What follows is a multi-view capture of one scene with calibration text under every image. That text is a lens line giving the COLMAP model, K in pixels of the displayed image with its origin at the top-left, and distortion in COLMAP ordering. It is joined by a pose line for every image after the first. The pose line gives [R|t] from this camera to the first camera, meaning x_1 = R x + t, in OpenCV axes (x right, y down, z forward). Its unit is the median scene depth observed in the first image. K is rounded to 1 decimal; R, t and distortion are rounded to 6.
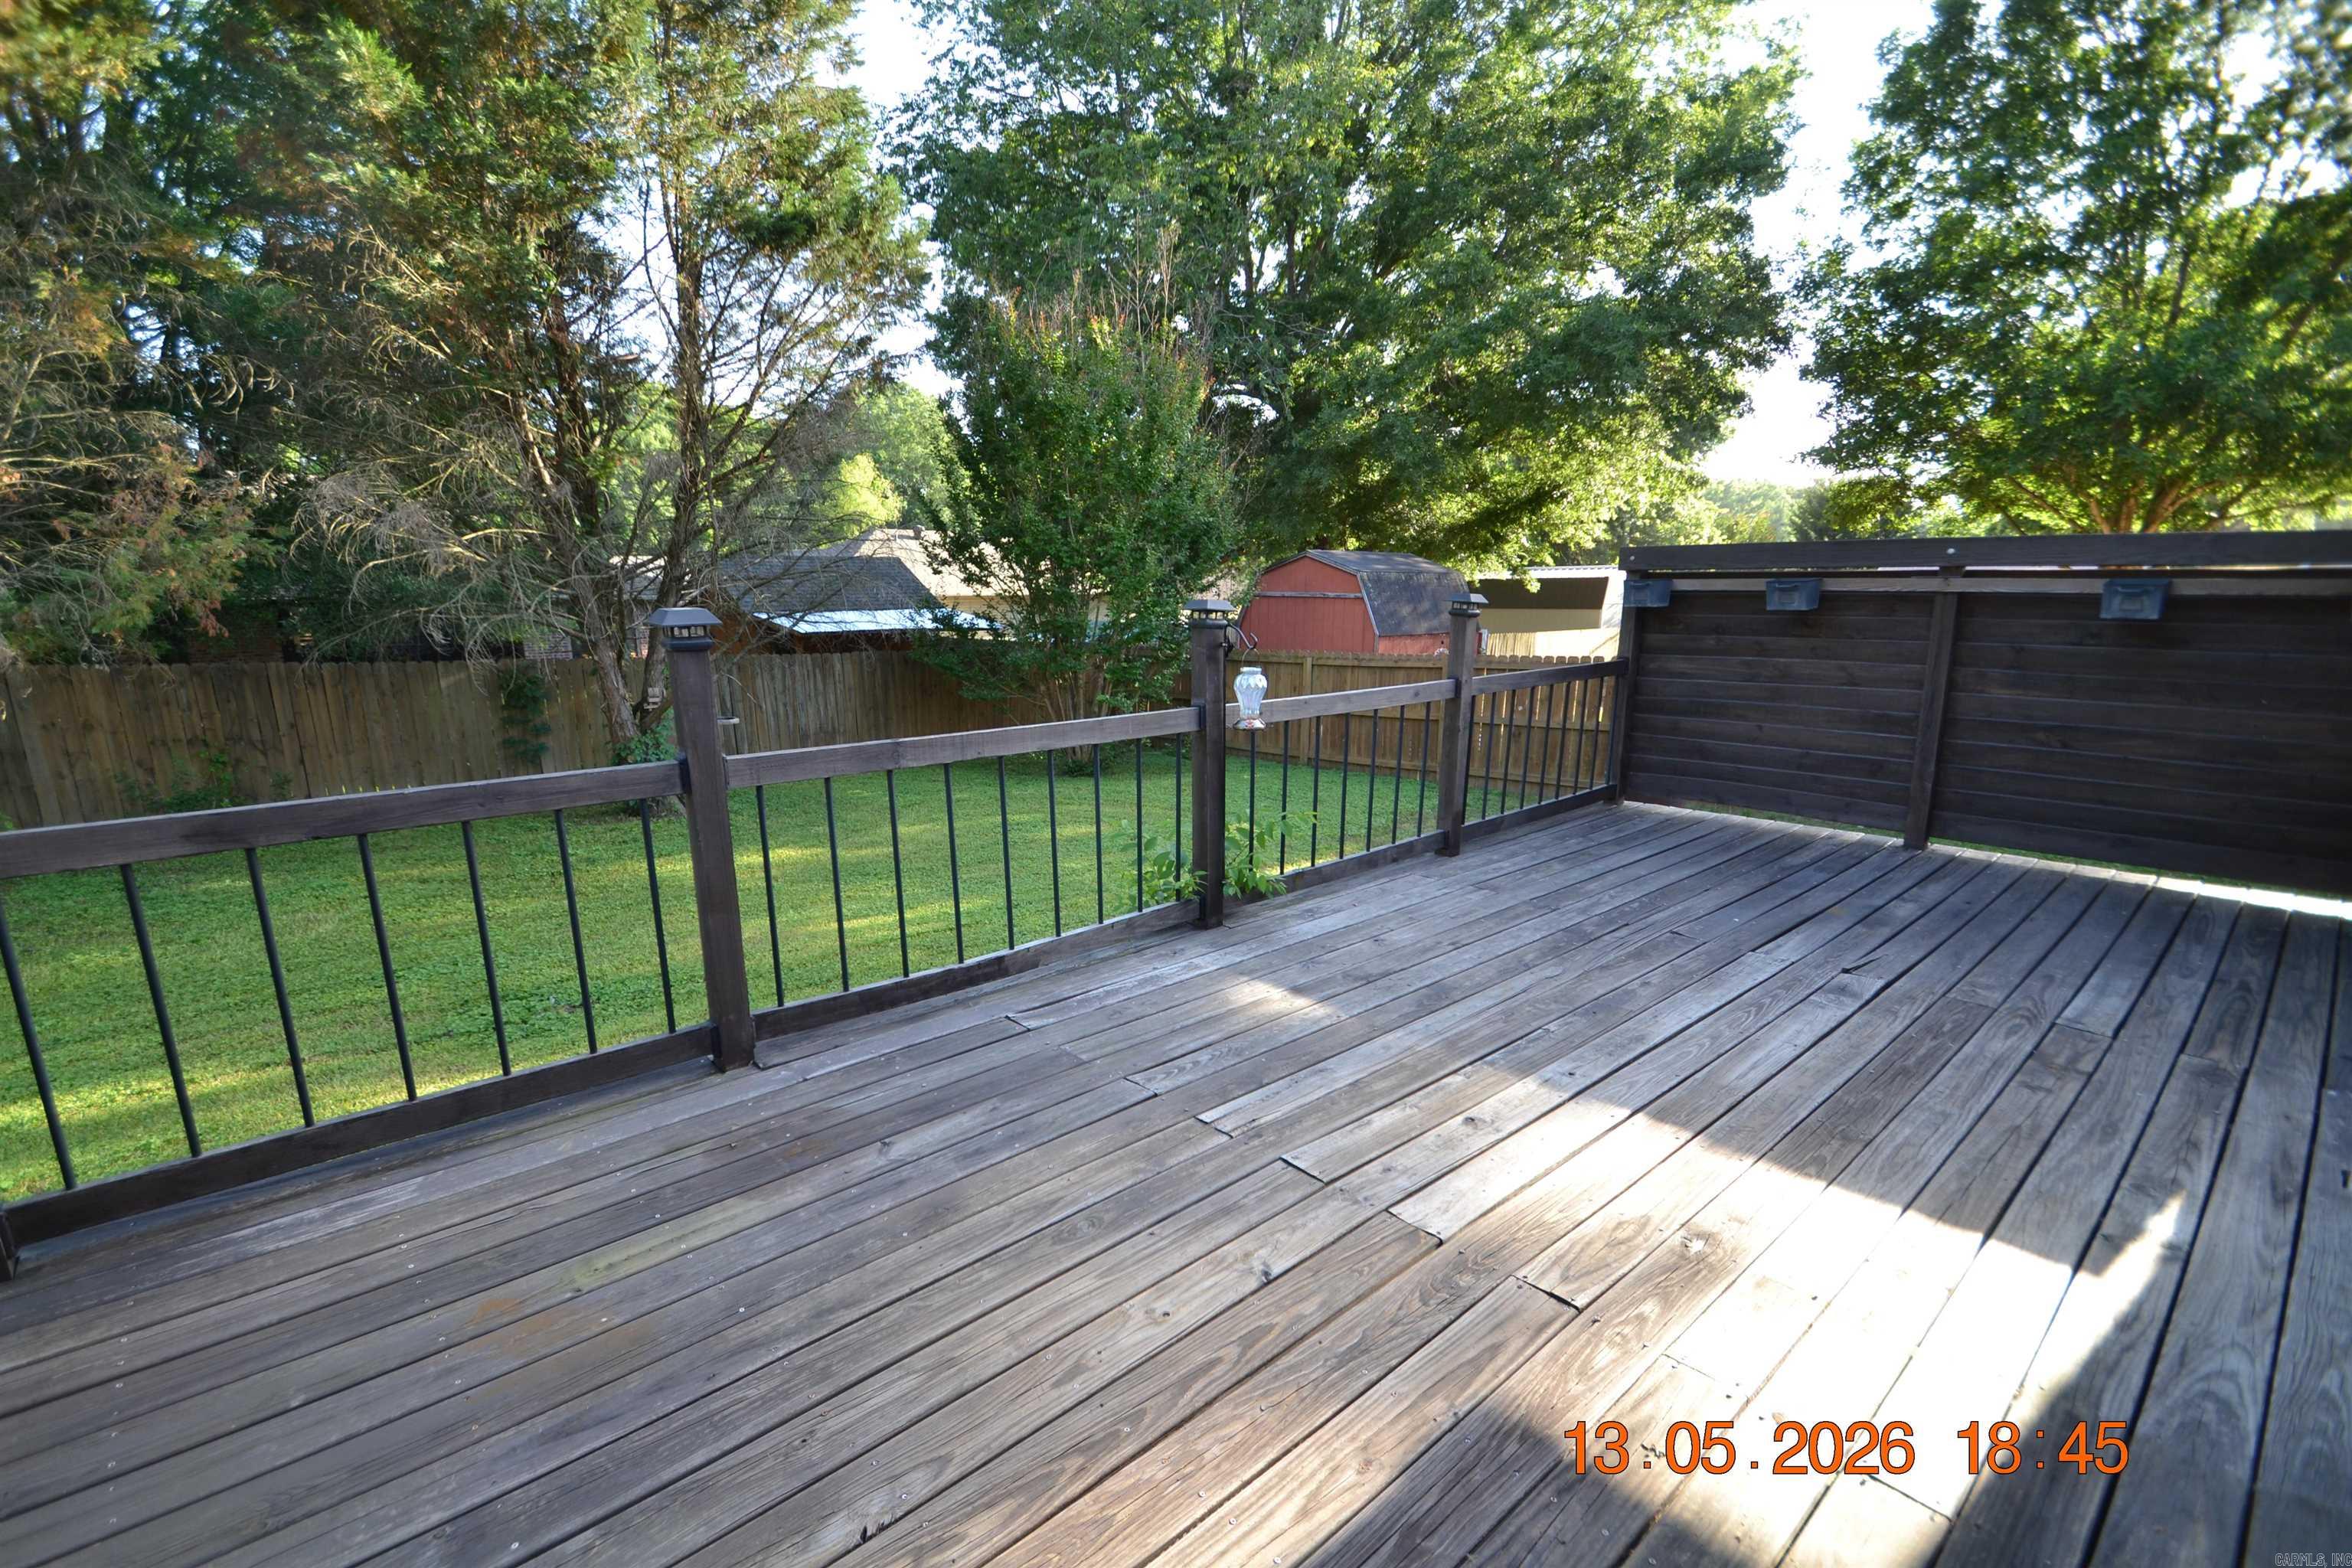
lens RADIAL K [[1043.4, 0, 1142.9], [0, 1043.4, 843.3], [0, 0, 1]] dist [0.017015, -0.021454]
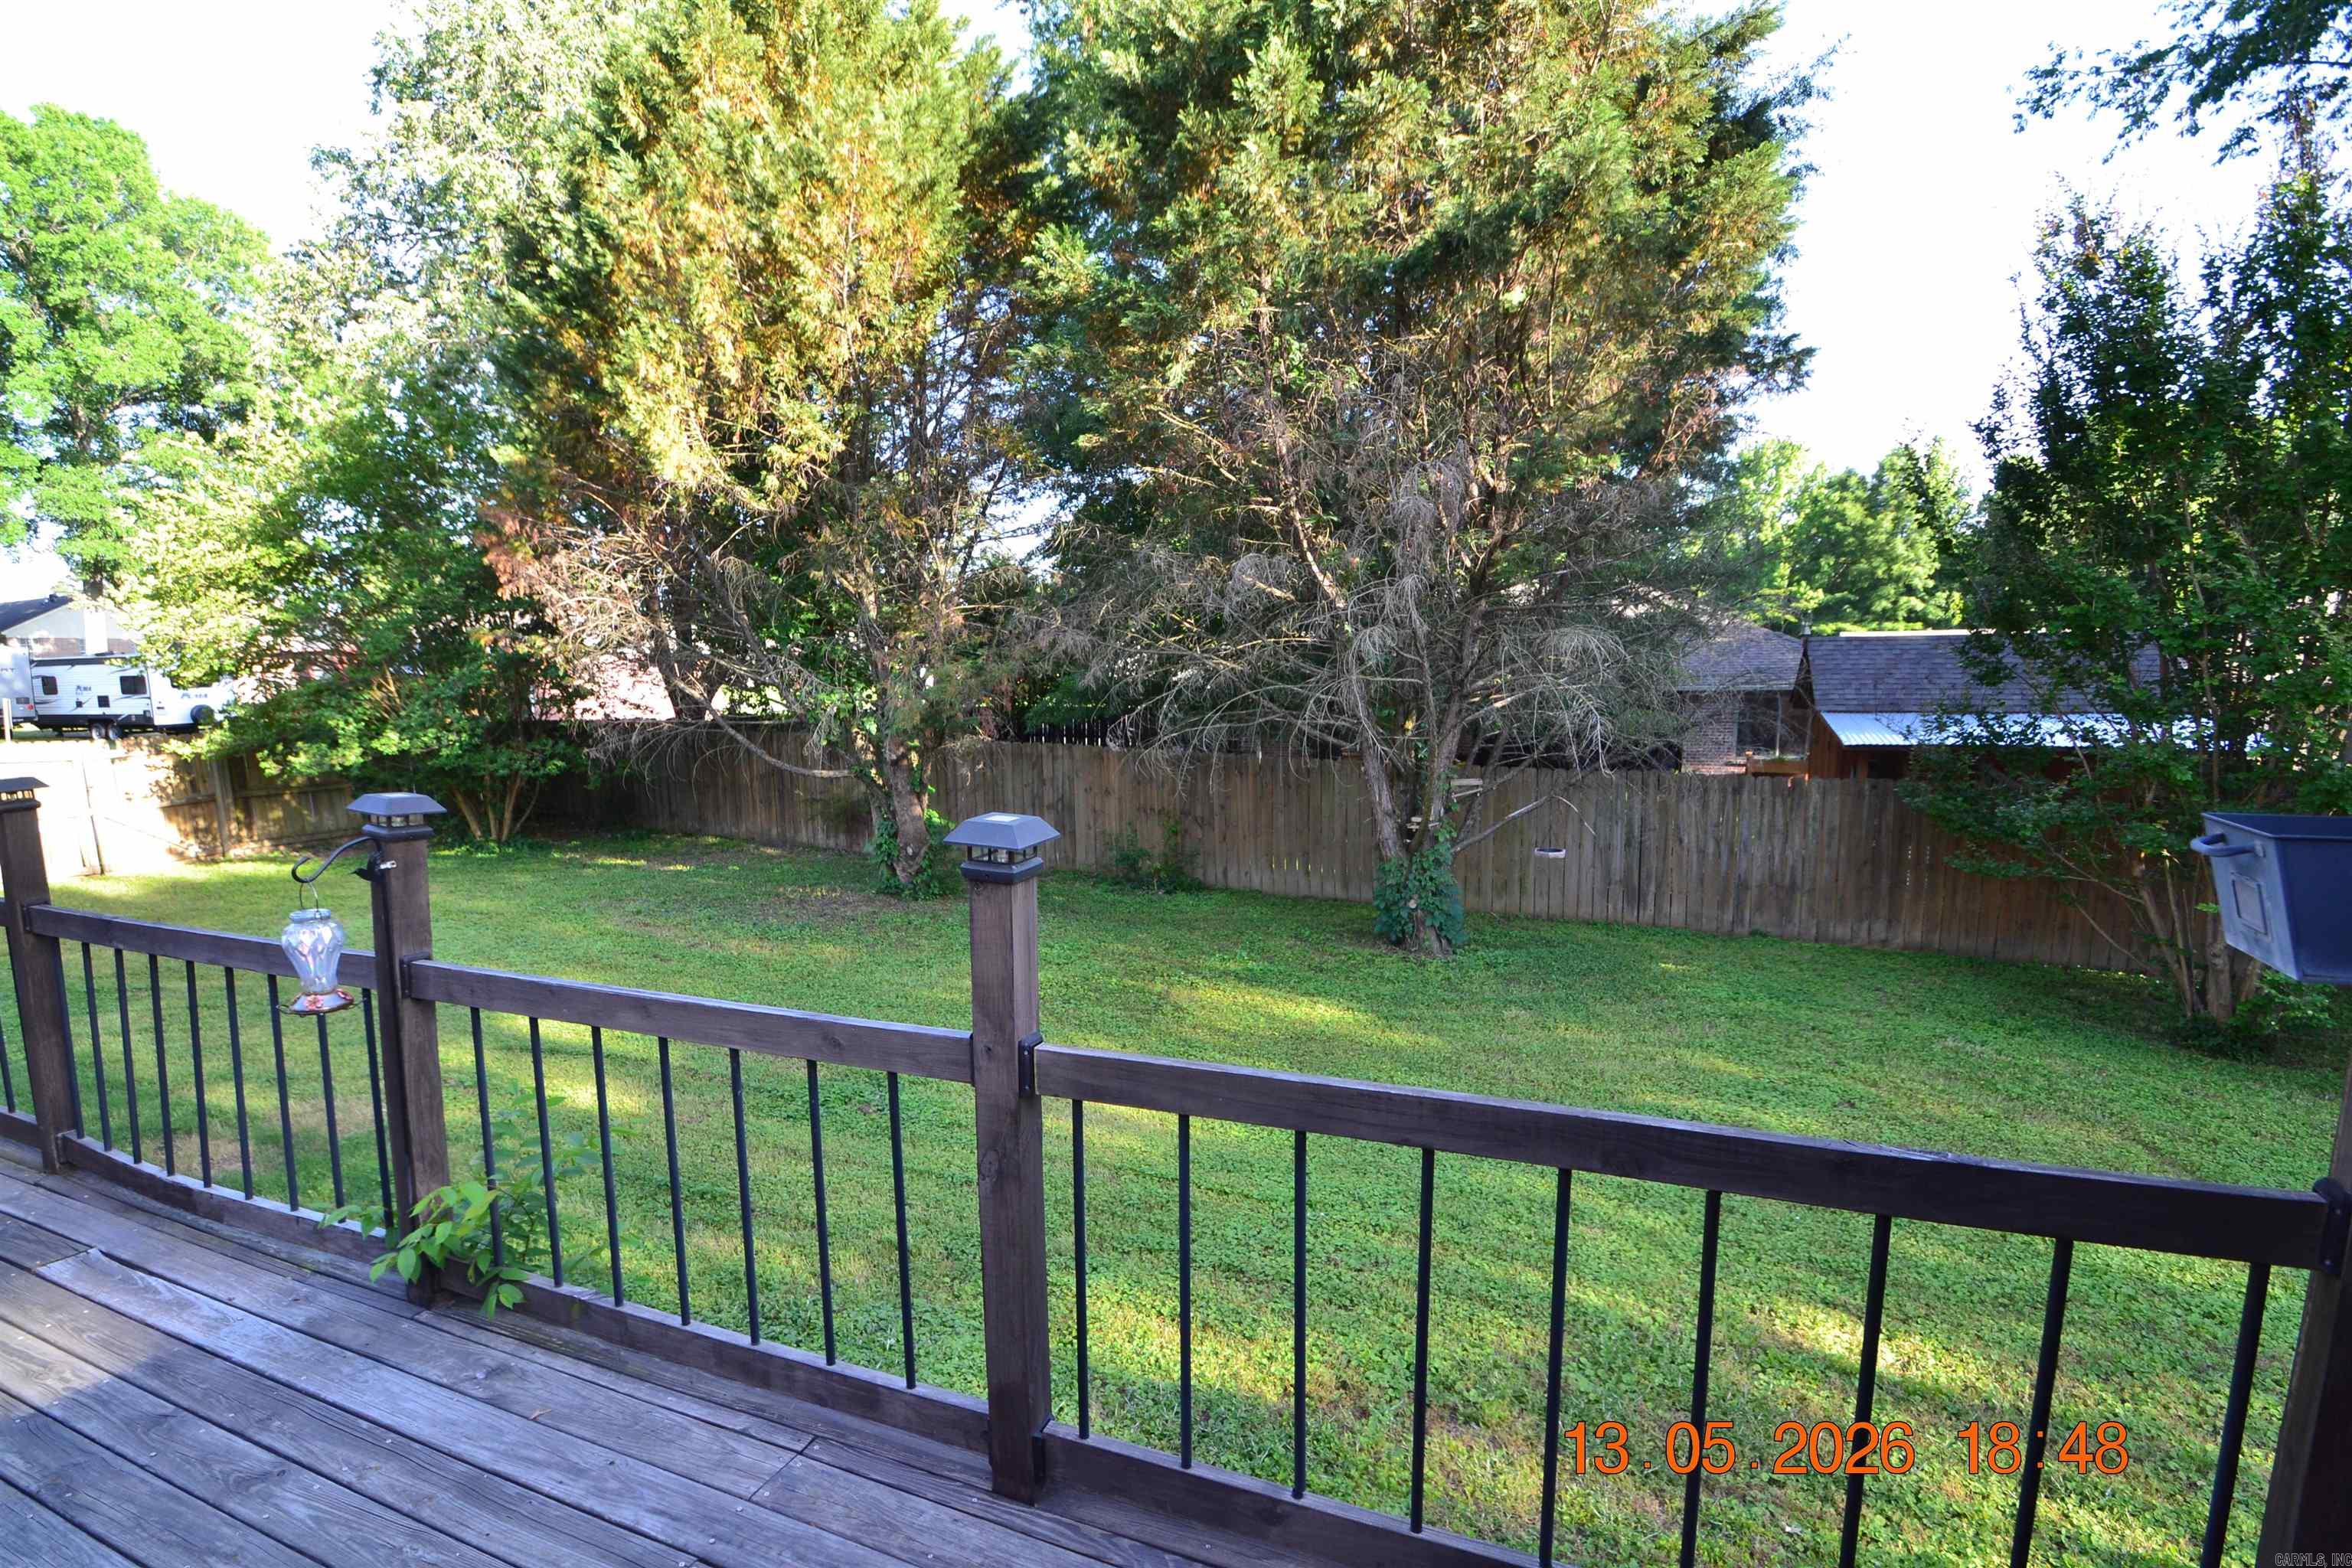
lens RADIAL K [[1135.7, 0, 1124.6], [0, 1135.7, 847.0], [0, 0, 1]] dist [0.005260, -0.014295]
pose [[0.415849, 0.131015, -0.899947, 0.958977], [-0.206074, 0.977404, 0.047068, -0.357936], [0.885778, 0.165882, 0.433451, 1.212571]]
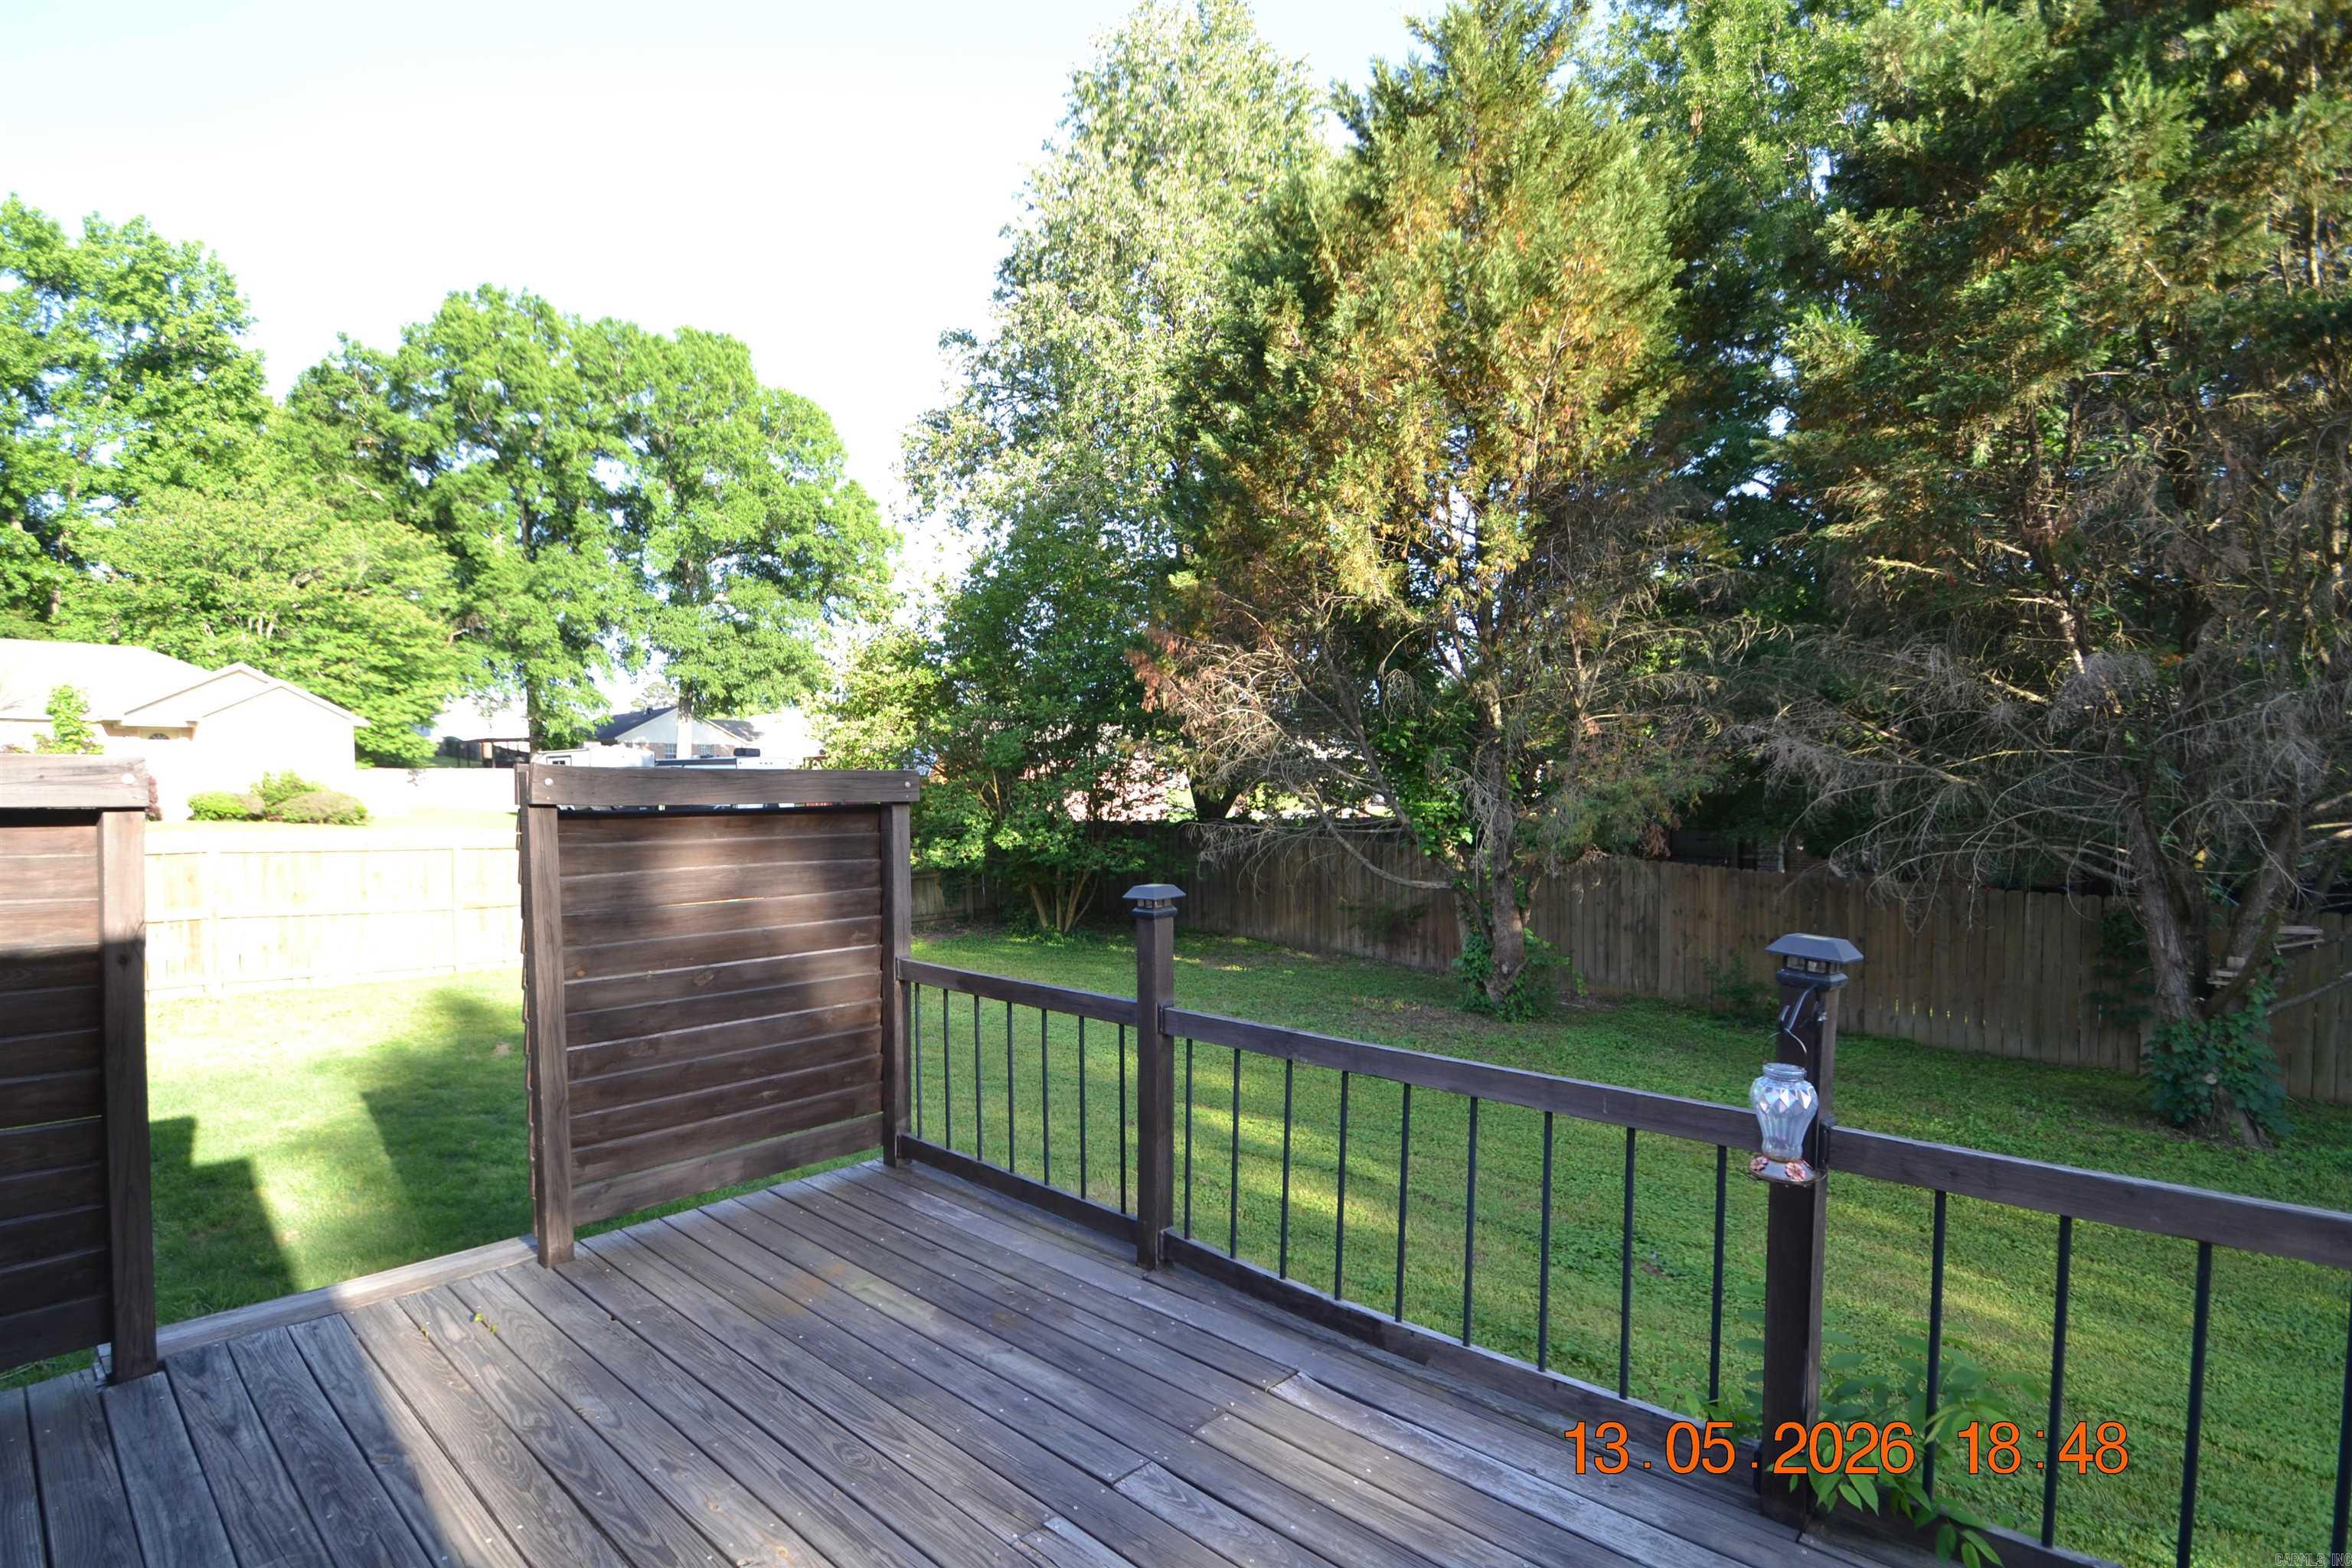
lens RADIAL K [[1135.7, 0, 1124.6], [0, 1135.7, 847.0], [0, 0, 1]] dist [0.005260, -0.014295]
pose [[0.092299, 0.056842, -0.994108, 0.709242], [-0.237265, 0.970868, 0.033484, -0.233981], [0.967050, 0.232777, 0.103097, 0.624930]]
